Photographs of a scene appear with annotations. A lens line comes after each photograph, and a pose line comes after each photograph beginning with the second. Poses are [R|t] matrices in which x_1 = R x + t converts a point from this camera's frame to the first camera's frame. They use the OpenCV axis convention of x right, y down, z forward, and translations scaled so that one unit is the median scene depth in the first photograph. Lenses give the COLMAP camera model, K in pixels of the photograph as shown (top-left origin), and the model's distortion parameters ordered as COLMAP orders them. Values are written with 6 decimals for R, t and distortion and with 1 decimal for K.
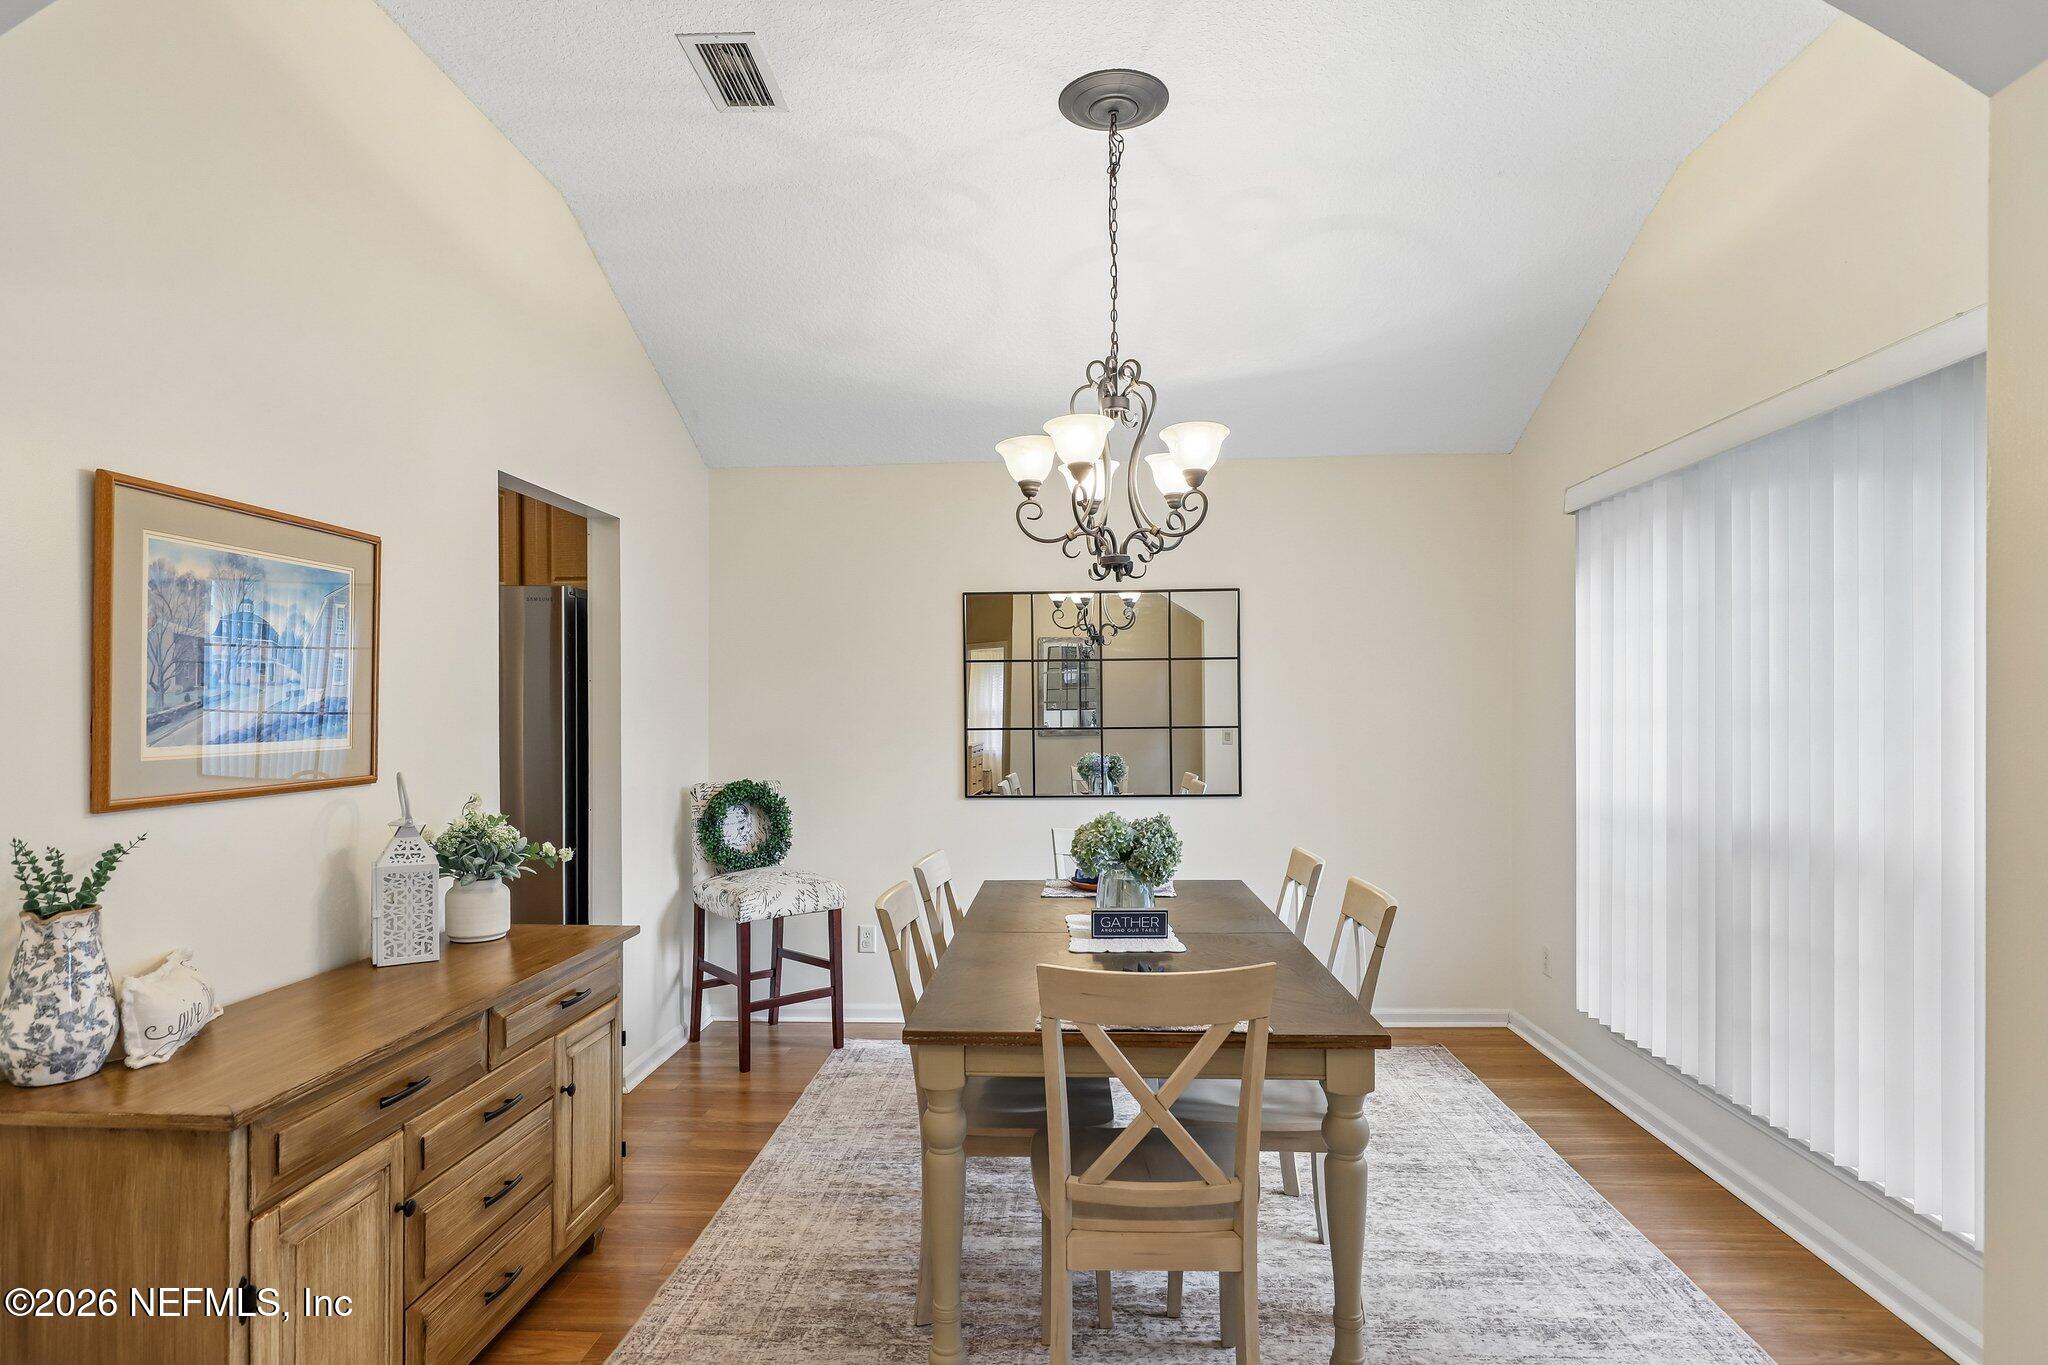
lens RADIAL K [[1105.0, 0, 1023.3], [0, 1105.0, 706.2], [0, 0, 1]] dist [-0.004034, -0.000537]
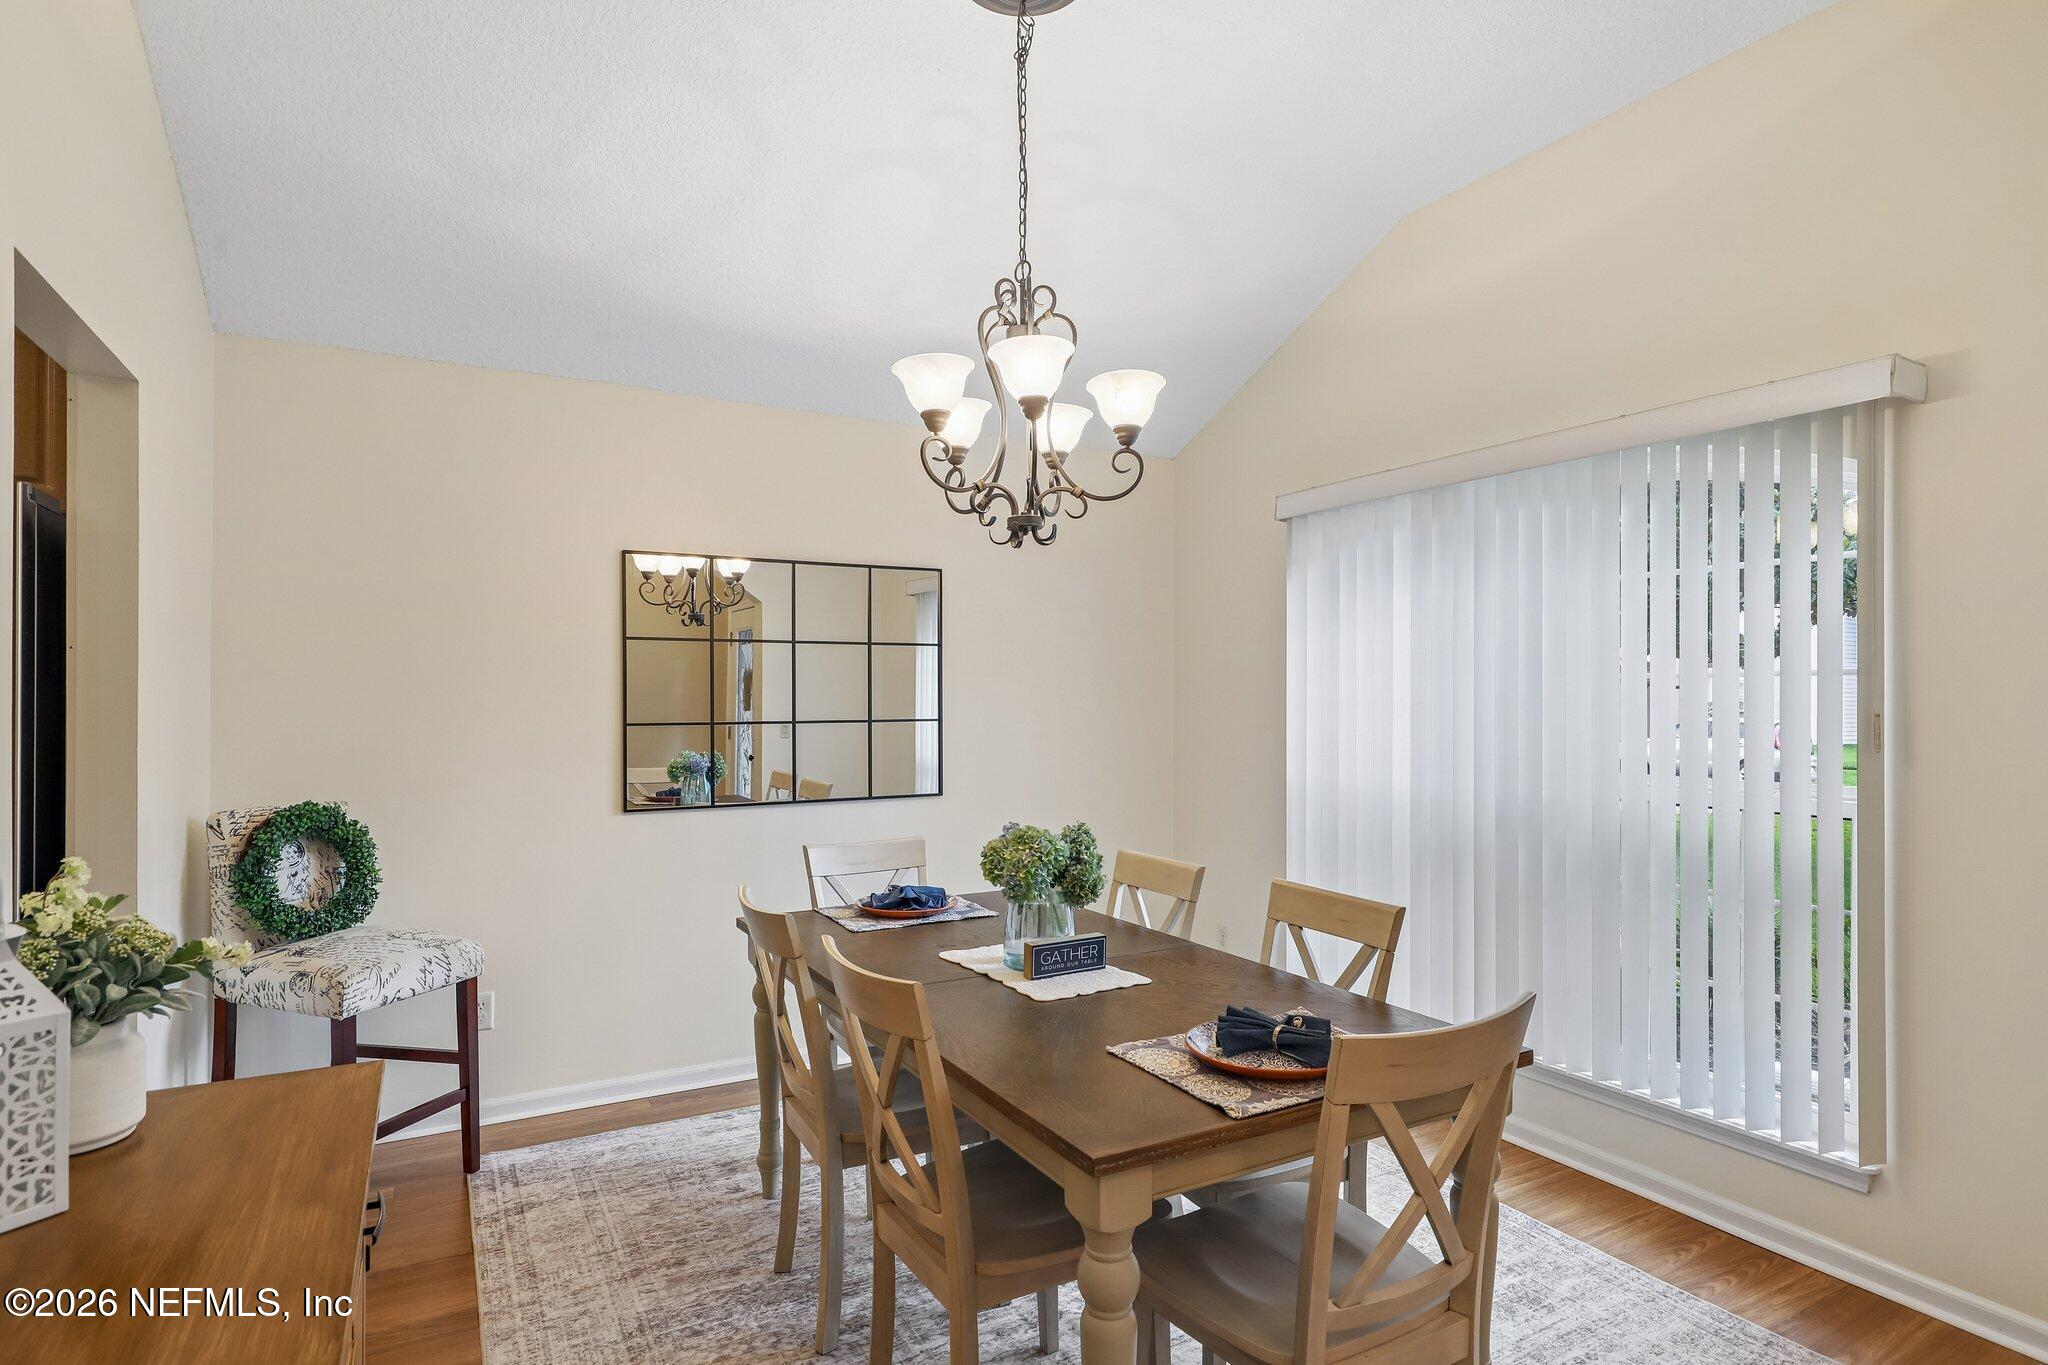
lens RADIAL K [[1089.5, 0, 1024.5], [0, 1089.5, 693.7], [0, 0, 1]] dist [-0.002360, -0.000849]
pose [[0.842053, 0.008283, 0.539331, -0.301202], [-0.005736, 0.999963, -0.006403, 0.002743], [-0.539364, 0.002298, 0.842069, 0.257440]]
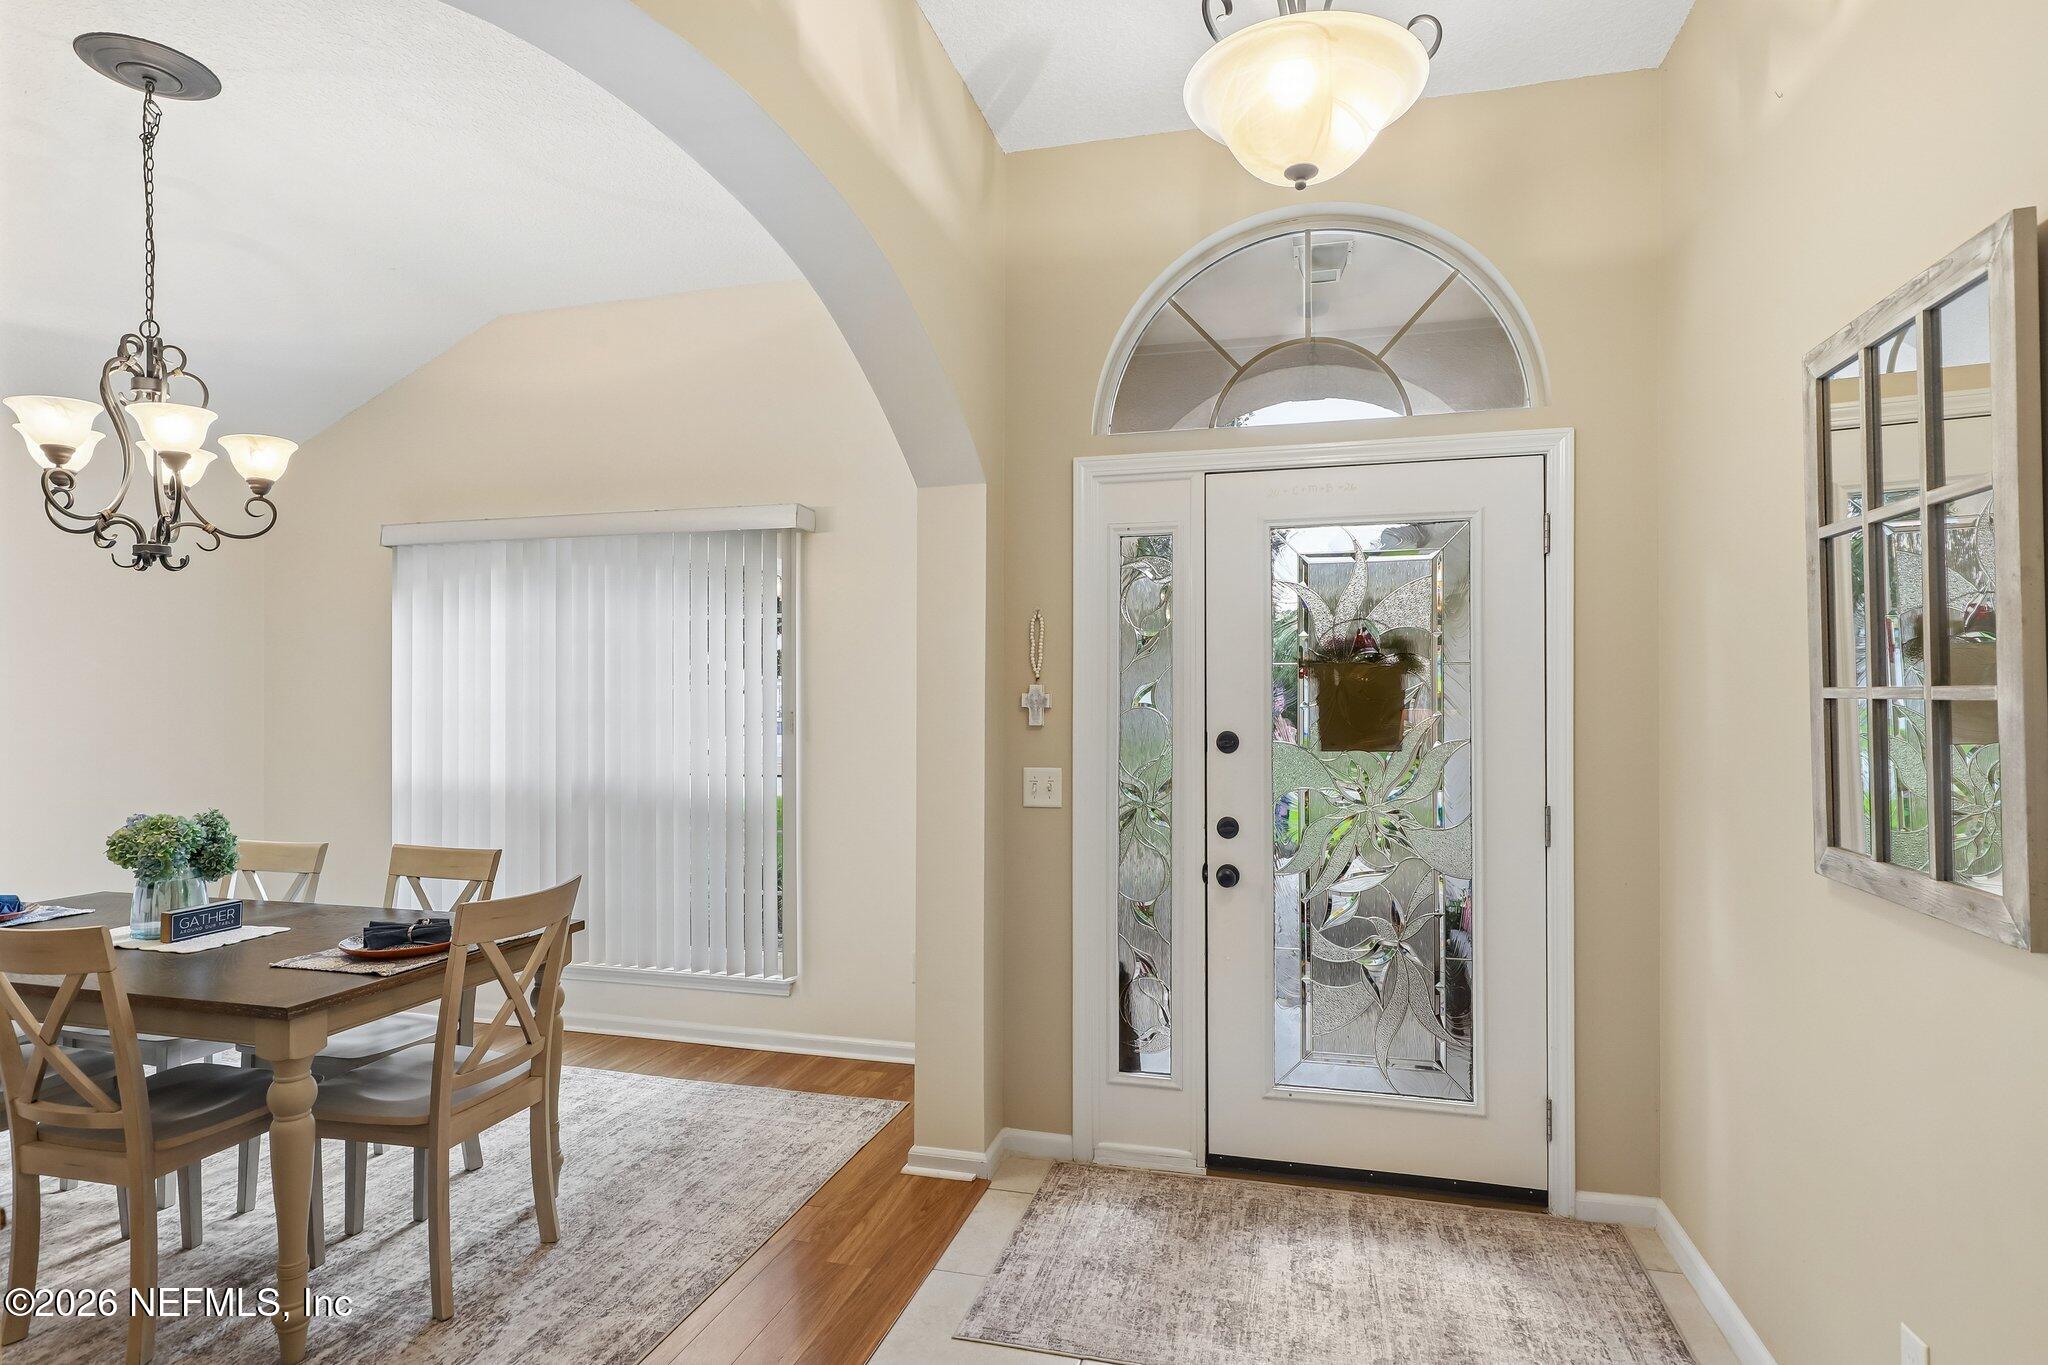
lens RADIAL K [[1084.7, 0, 1022.7], [0, 1084.7, 700.9], [0, 0, 1]] dist [-0.000663, 0.000353]
pose [[0.213876, 0.005673, 0.976844, -0.561017], [-0.000373, 0.999984, -0.005726, 0.003134], [-0.976861, 0.000860, 0.213874, 0.055552]]
